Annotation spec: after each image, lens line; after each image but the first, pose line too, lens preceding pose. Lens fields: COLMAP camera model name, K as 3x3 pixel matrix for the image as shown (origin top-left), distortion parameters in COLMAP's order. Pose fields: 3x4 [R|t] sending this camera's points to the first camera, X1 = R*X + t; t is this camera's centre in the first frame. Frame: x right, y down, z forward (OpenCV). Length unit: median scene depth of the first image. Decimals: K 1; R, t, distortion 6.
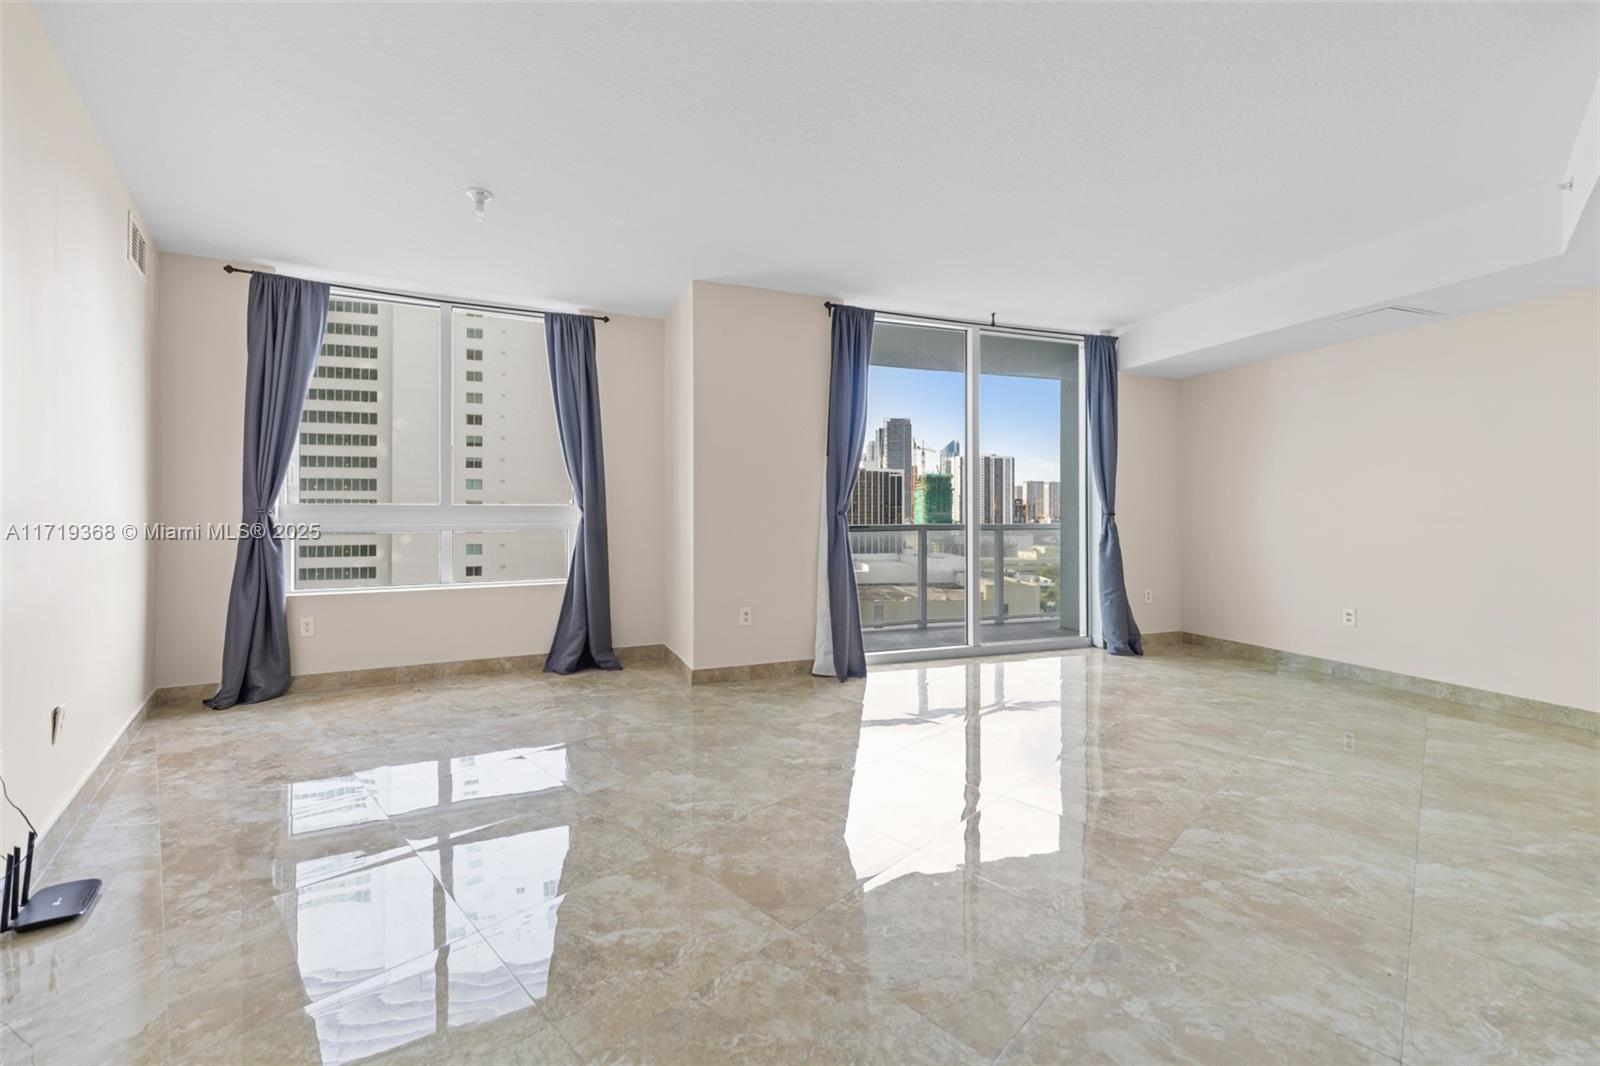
lens RADIAL K [[637.9, 0, 789.5], [0, 637.9, 534.6], [0, 0, 1]] dist [0.000072, 0.000127]
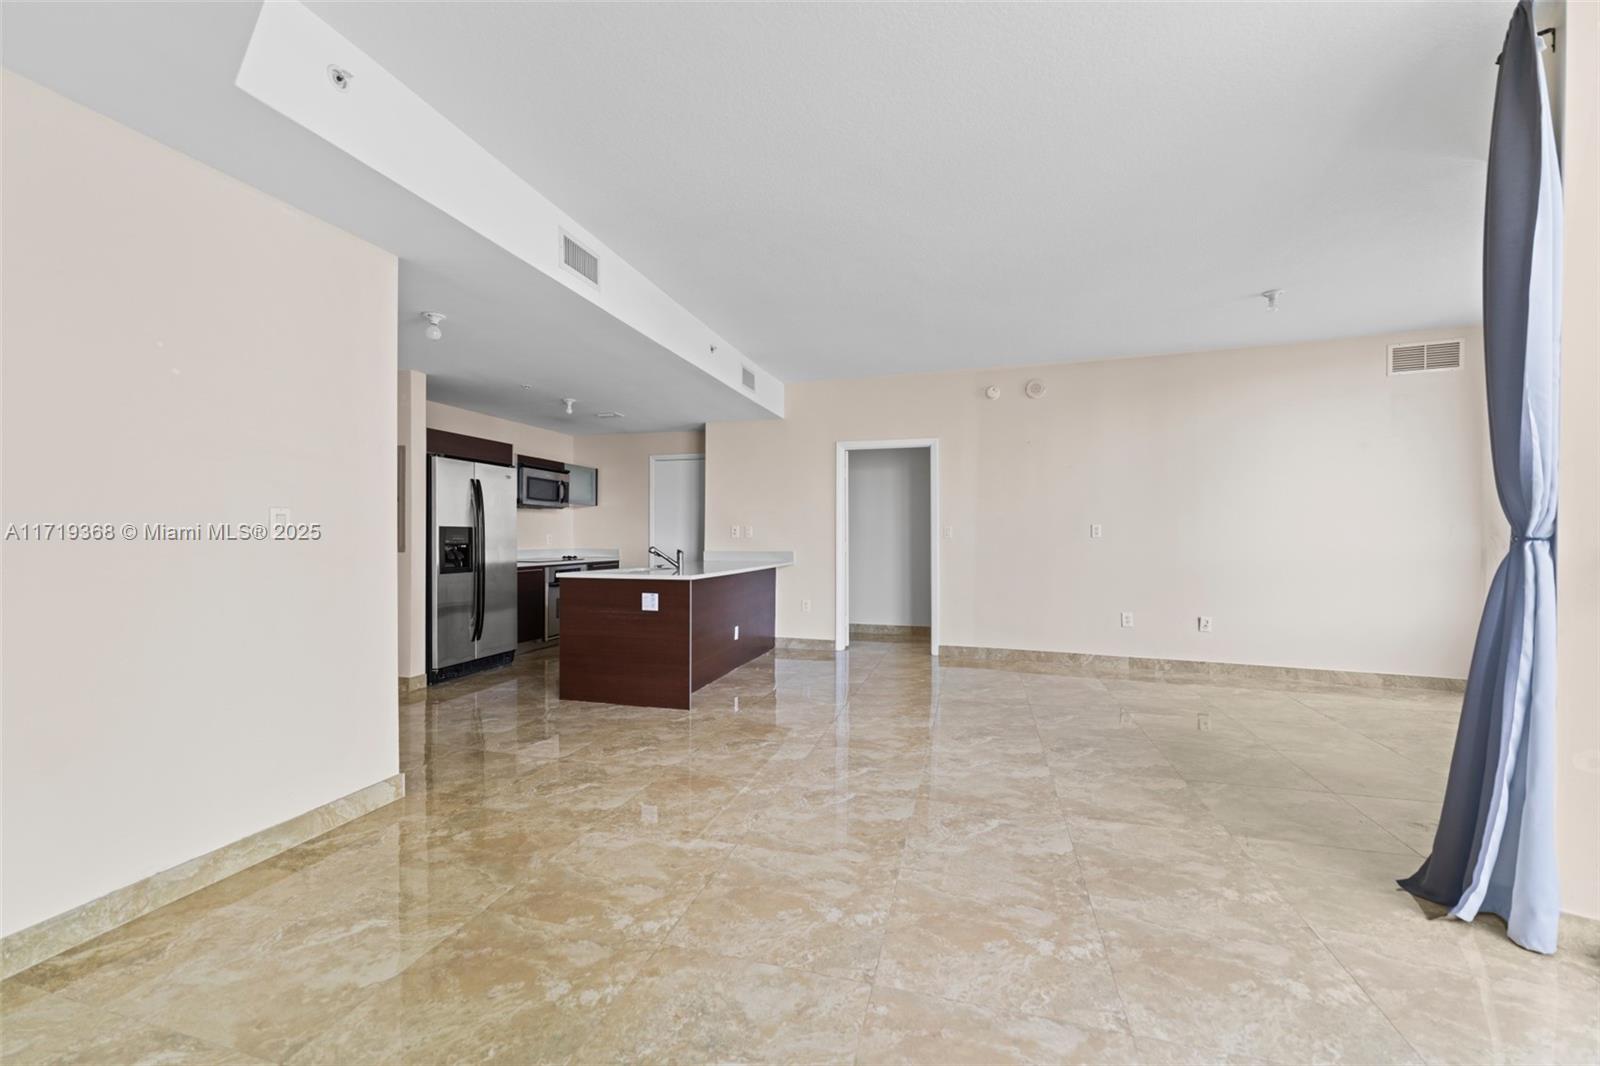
lens RADIAL K [[638.7, 0, 812.4], [0, 638.7, 537.1], [0, 0, 1]] dist [0.001523, 0.000333]
pose [[-0.853296, -0.002399, -0.521421, 0.852506], [-0.021458, 0.999304, 0.030517, -0.045712], [0.520985, 0.037228, -0.852754, 1.390782]]
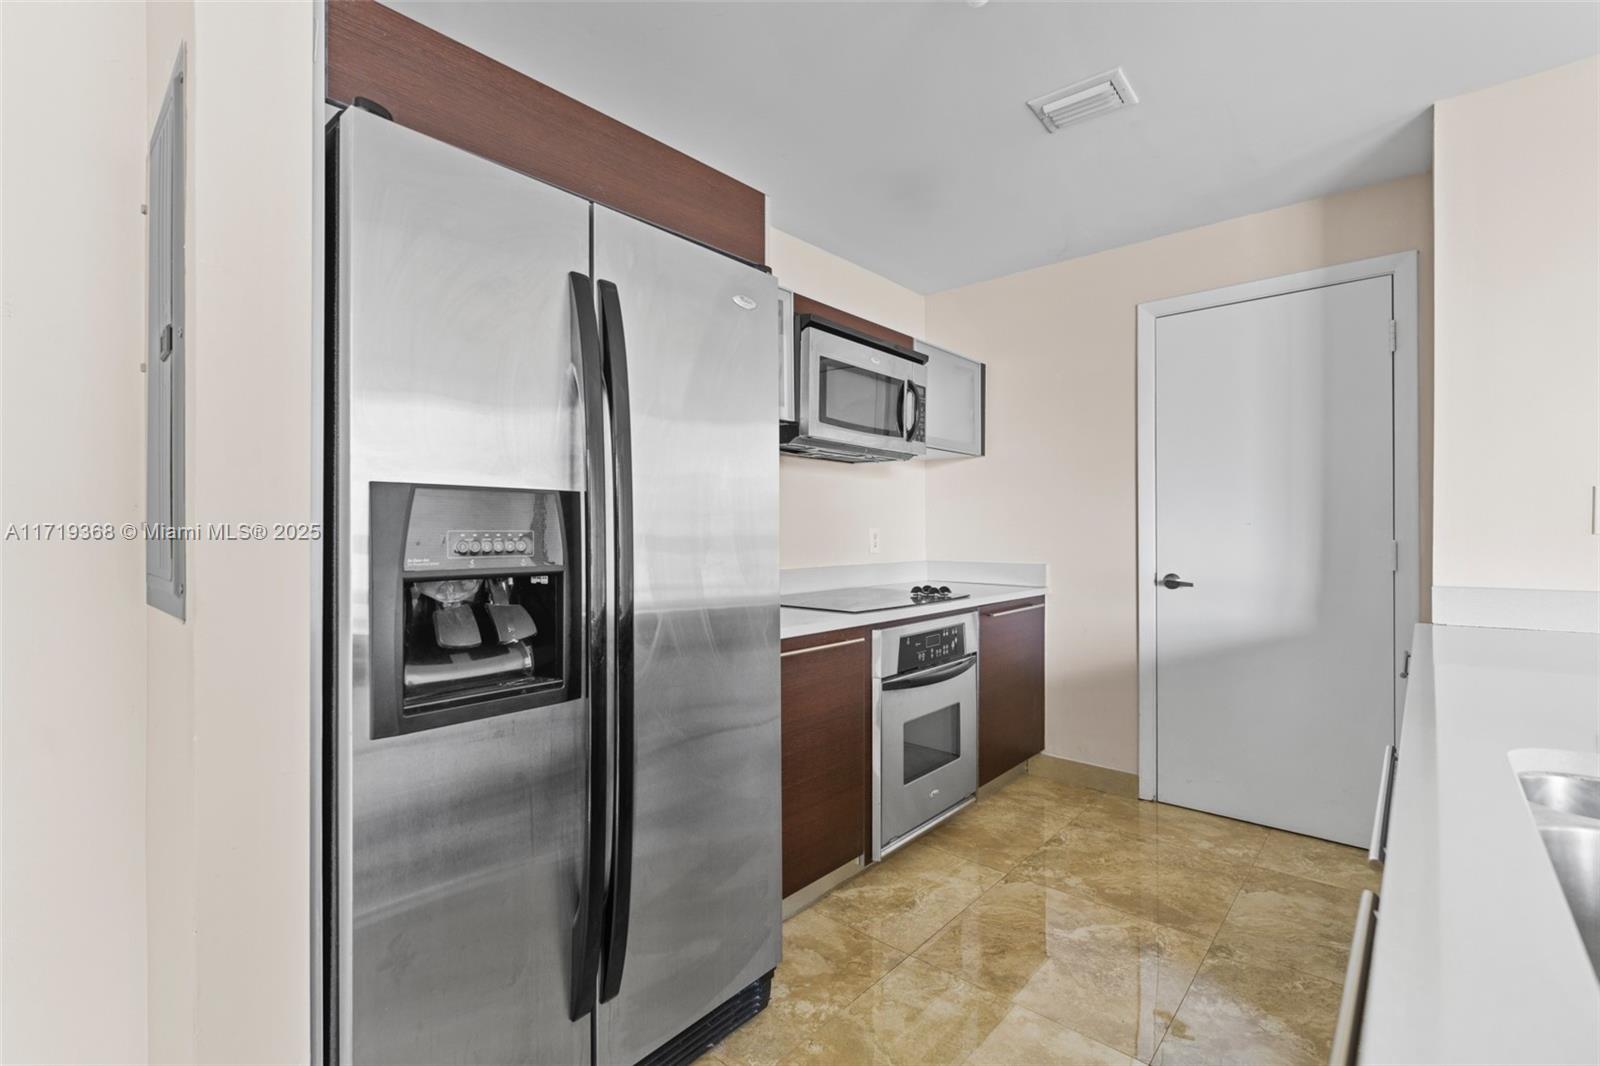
lens RADIAL K [[733.3, 0, 800.0], [0, 733.3, 533.0], [0, 0, 1]] dist [0.108083, 0.000010]
pose [[-0.997058, 0.002006, -0.076618, 0.682769], [-0.000566, 0.999438, 0.033522, -0.001610], [0.076643, 0.033467, -0.996497, 0.203994]]
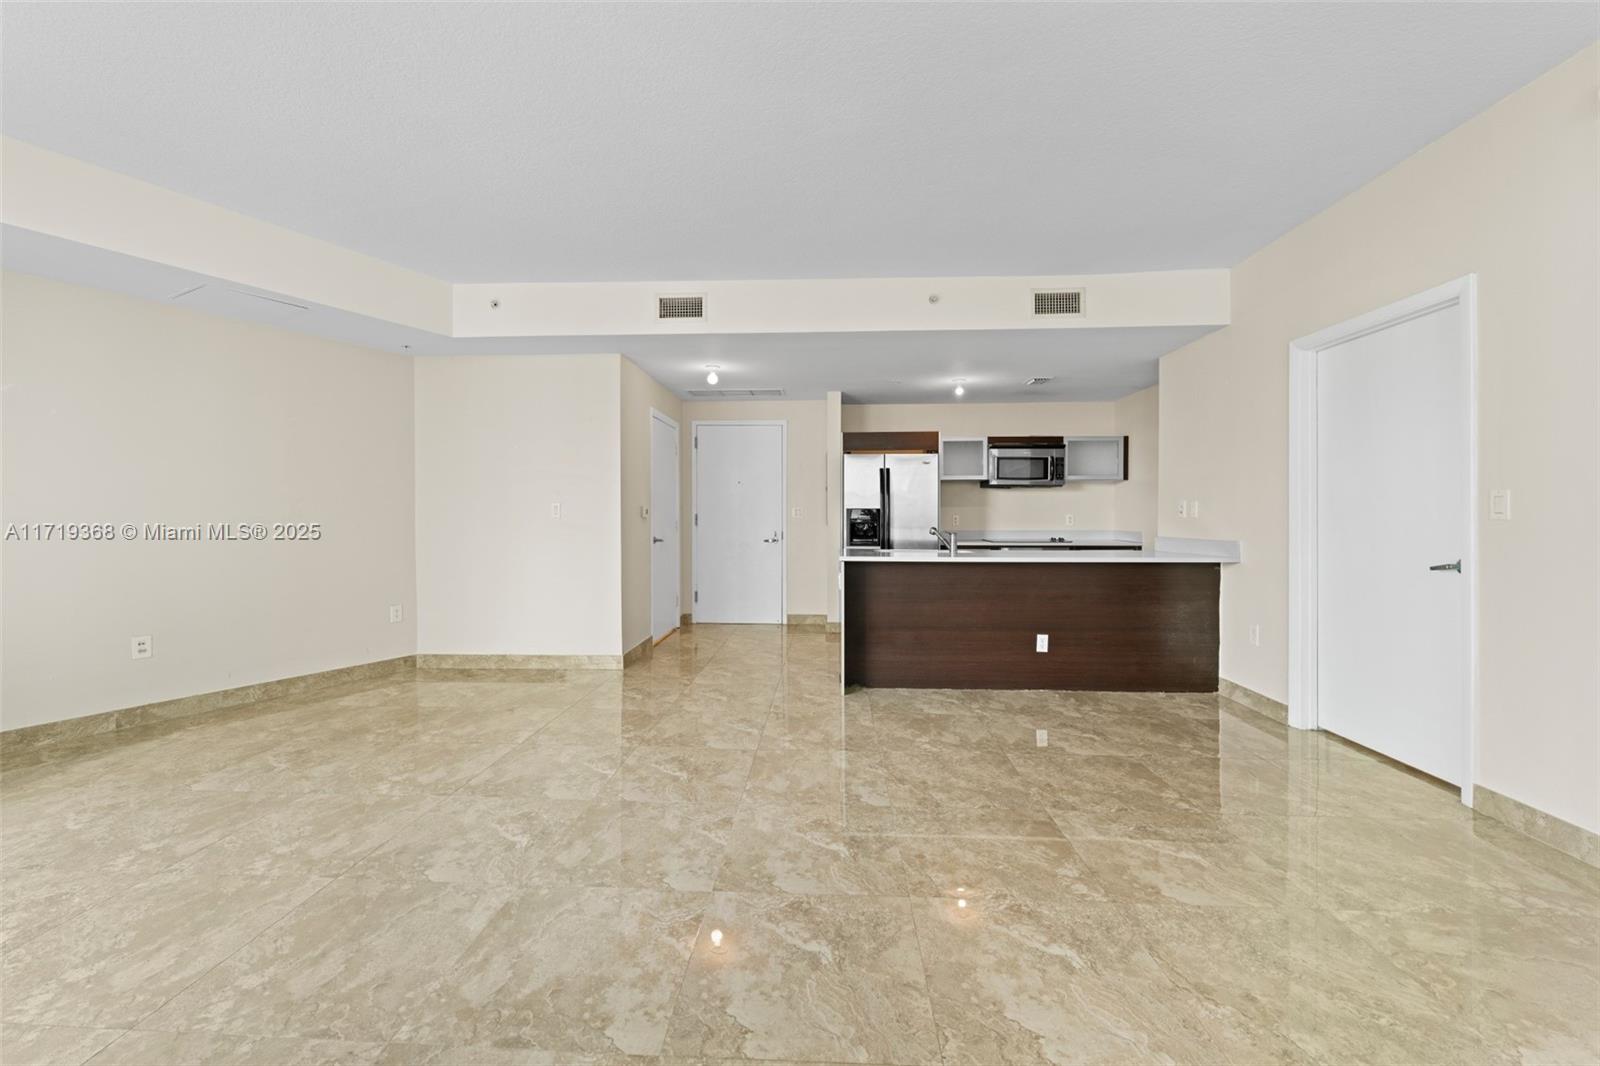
lens RADIAL K [[656.8, 0, 805.3], [0, 656.8, 518.9], [0, 0, 1]] dist [0.001061, -0.000824]
pose [[-0.685981, -0.004584, 0.727605, -0.330949], [0.024645, 0.999260, 0.029530, -0.038836], [-0.727202, 0.038189, -0.685360, 1.134642]]
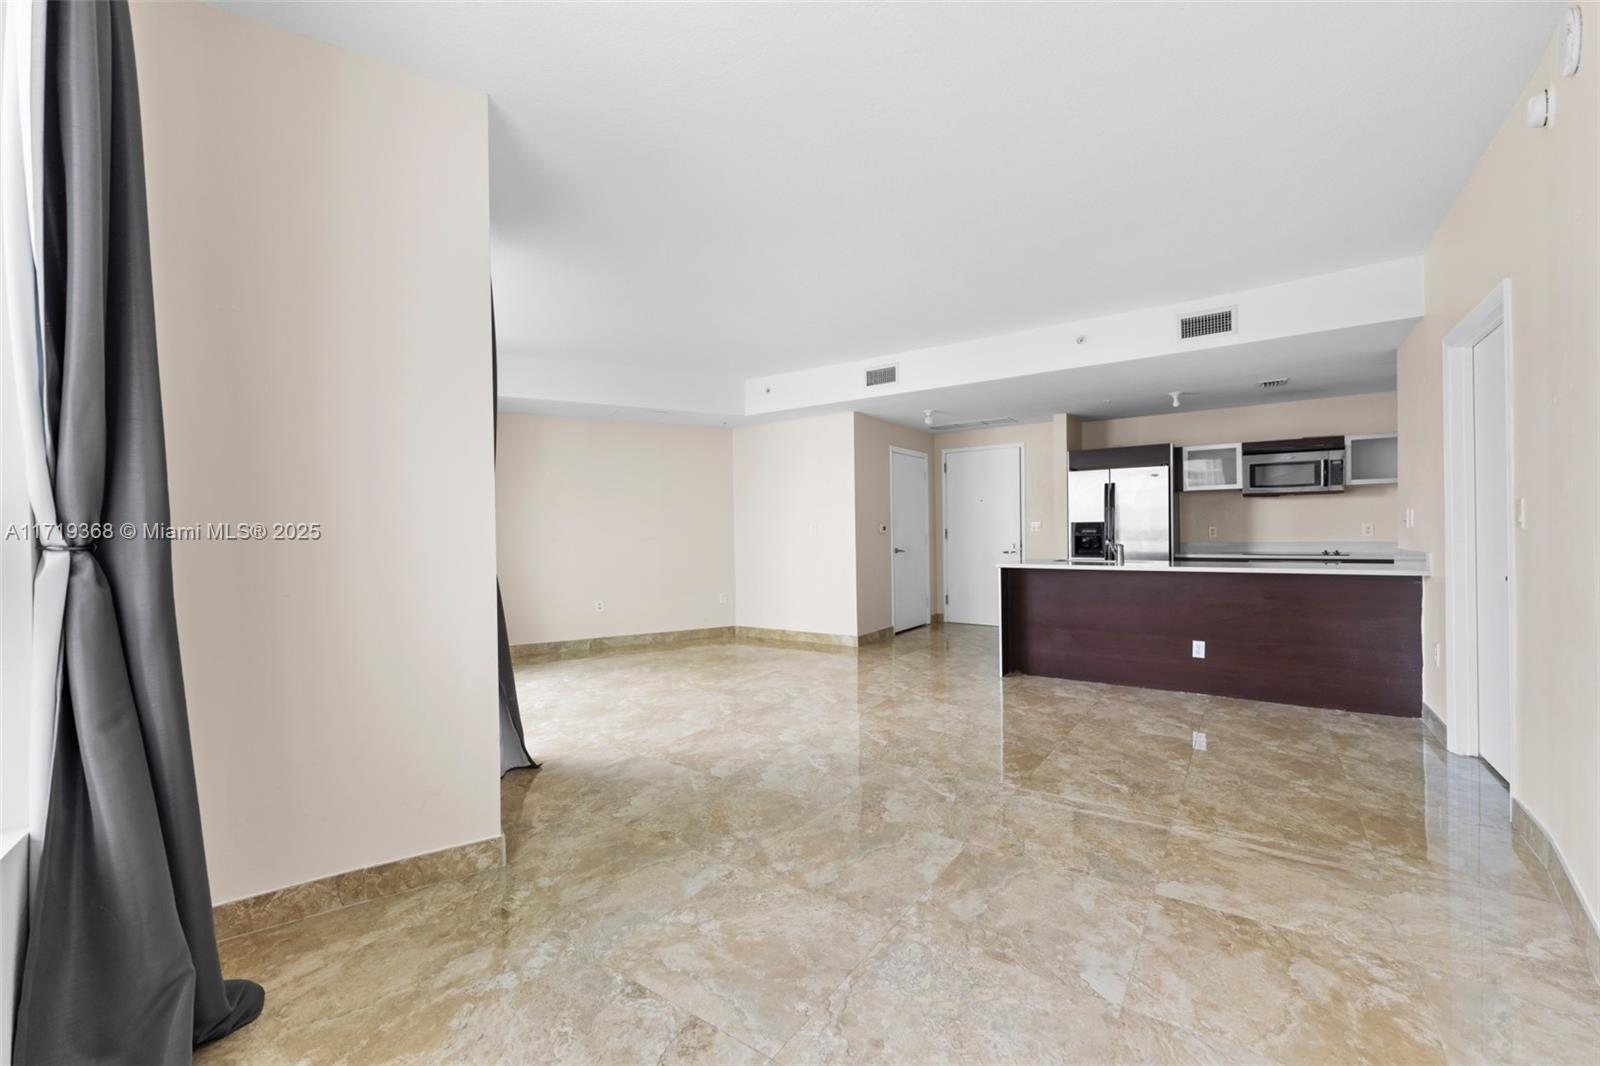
lens RADIAL K [[679.5, 0, 789.1], [0, 679.5, 533.8], [0, 0, 1]] dist [0.000685, -0.000097]
pose [[-0.180515, -0.001644, 0.983571, -0.878453], [0.047932, 0.998796, 0.010466, -0.037864], [-0.982404, 0.049034, -0.180219, 1.004841]]
